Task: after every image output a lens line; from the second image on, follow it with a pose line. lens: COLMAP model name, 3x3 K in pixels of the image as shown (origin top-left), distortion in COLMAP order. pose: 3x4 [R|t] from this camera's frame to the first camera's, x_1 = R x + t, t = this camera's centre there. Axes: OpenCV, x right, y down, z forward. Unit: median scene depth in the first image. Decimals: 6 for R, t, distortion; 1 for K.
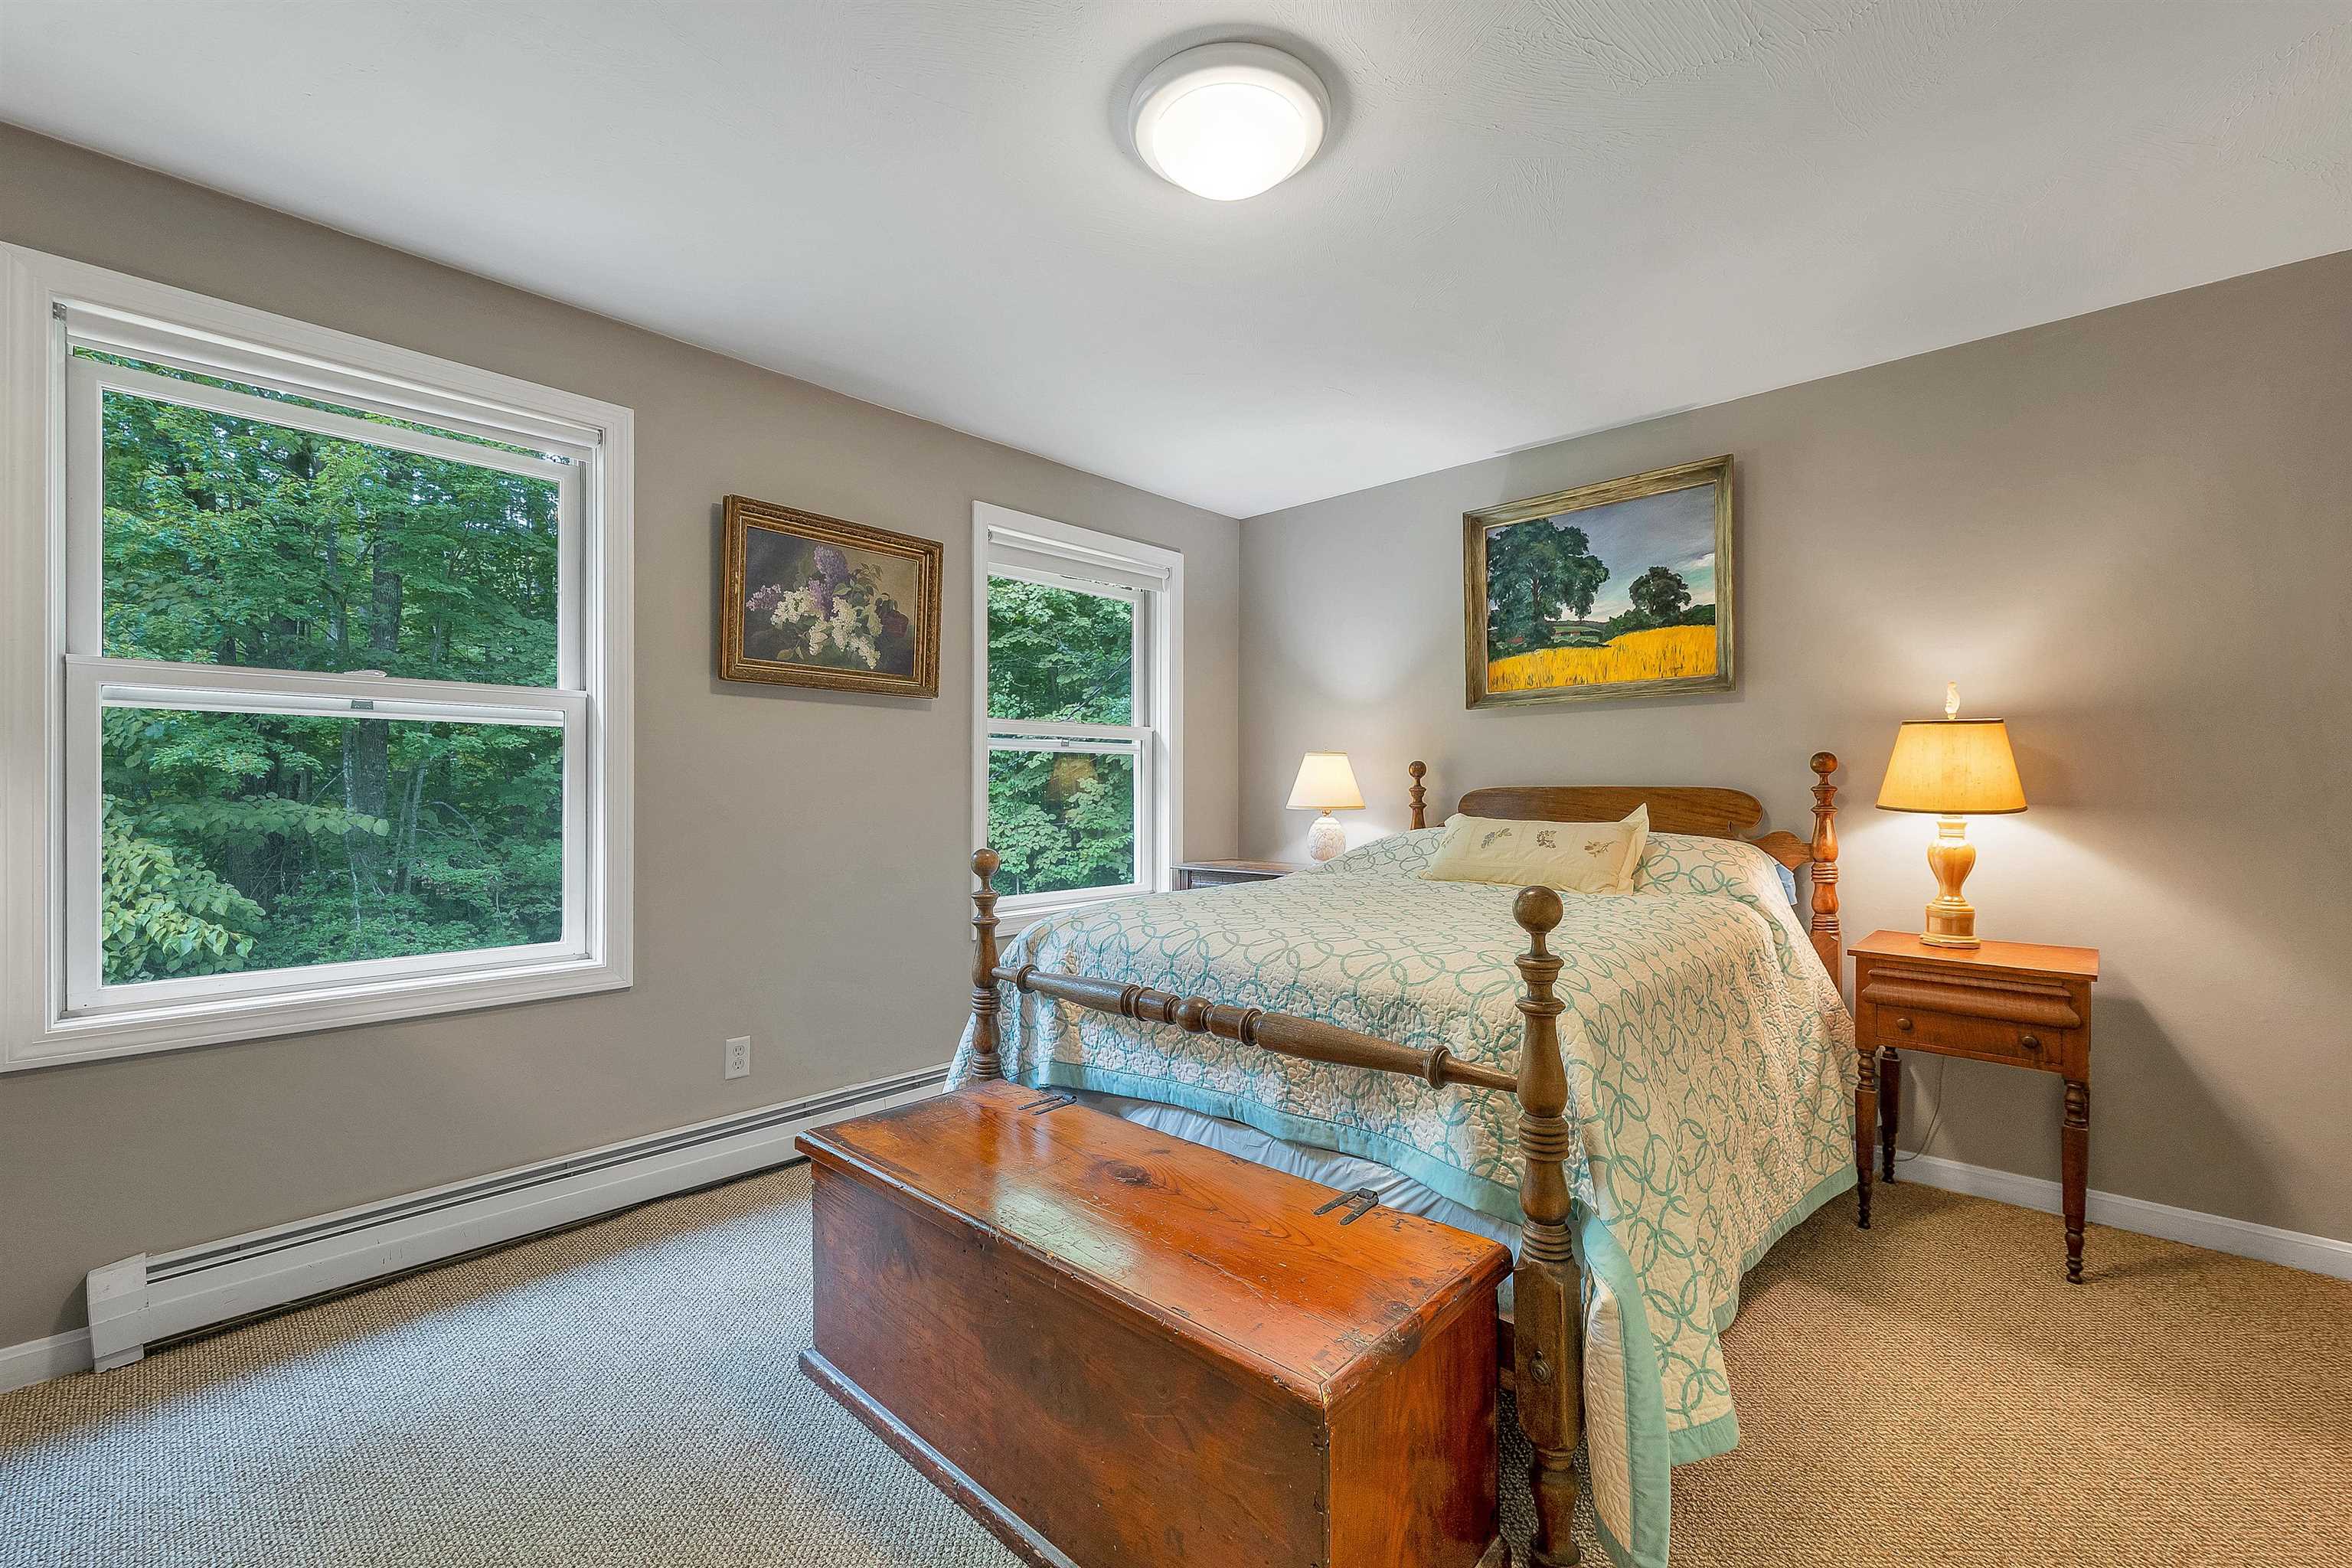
lens RADIAL K [[985.6, 0, 1176.0], [0, 985.6, 784.0], [0, 0, 1]] dist [0.001048, -0.000439]
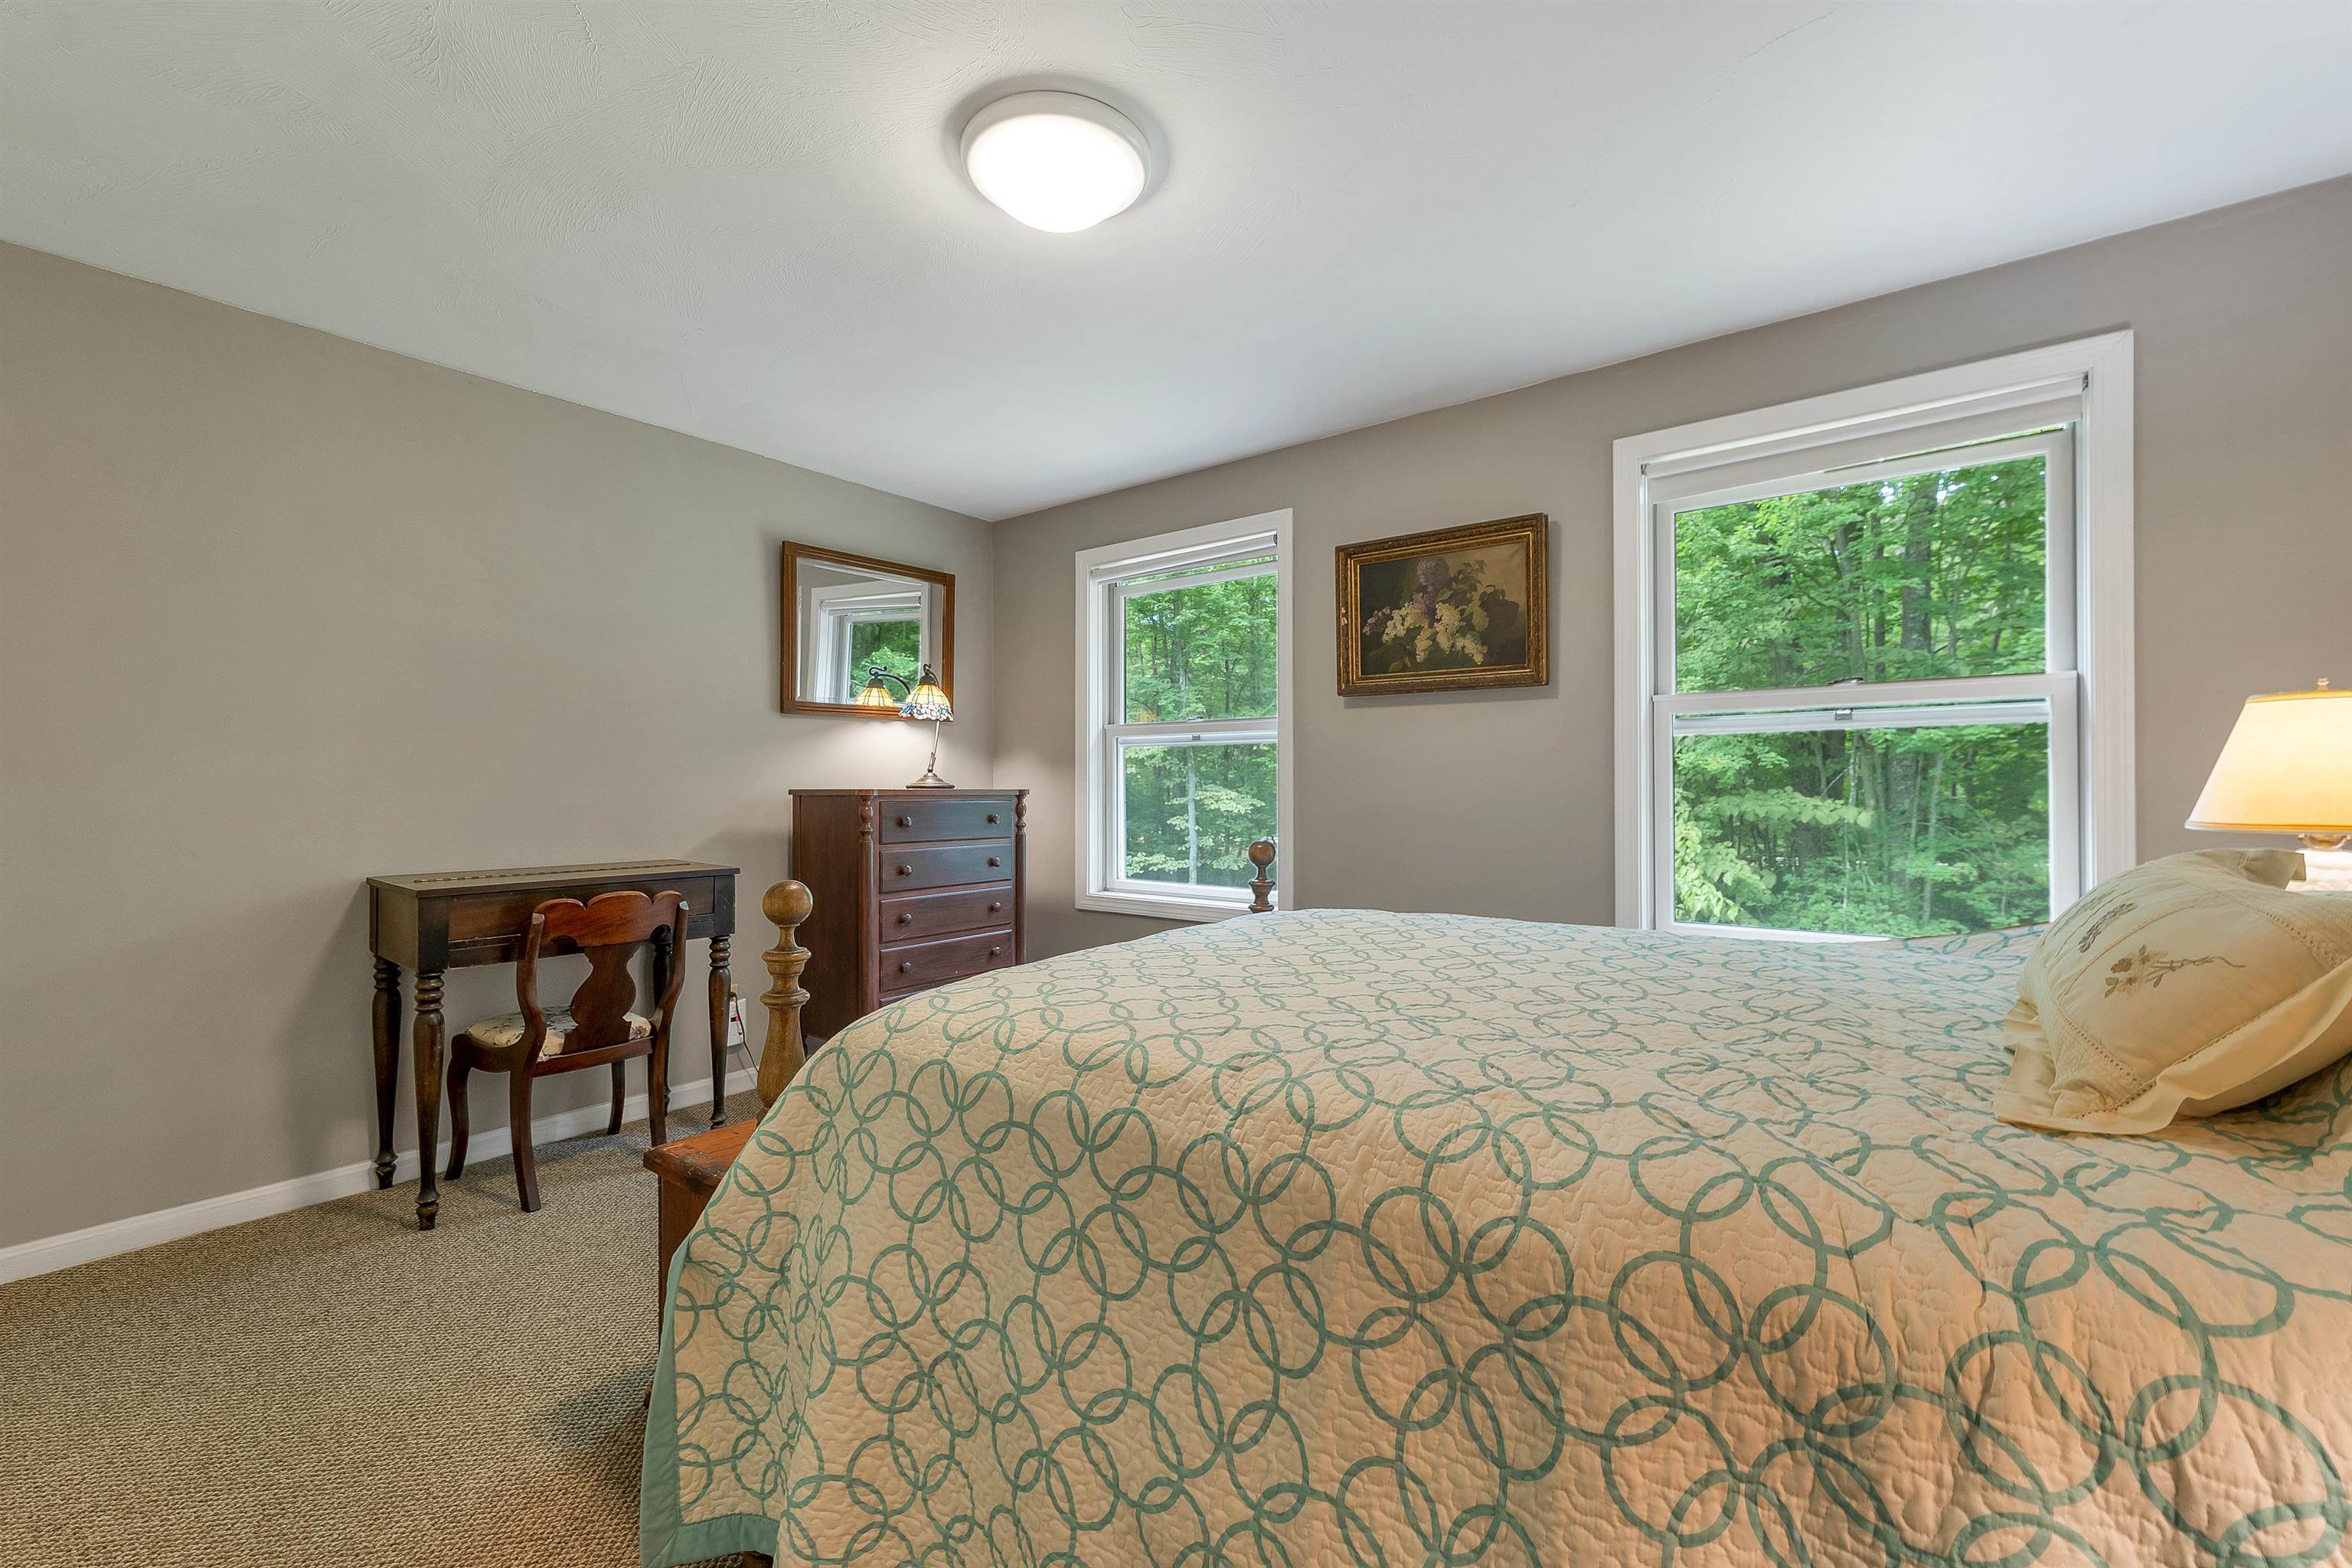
lens RADIAL K [[962.9, 0, 1176.0], [0, 962.9, 784.0], [0, 0, 1]] dist [-0.000580, -0.000372]
pose [[0.064204, -0.003197, -0.997932, 0.646068], [0.006827, 0.999973, -0.002764, 0.004825], [0.997913, -0.006636, 0.064224, 0.632238]]
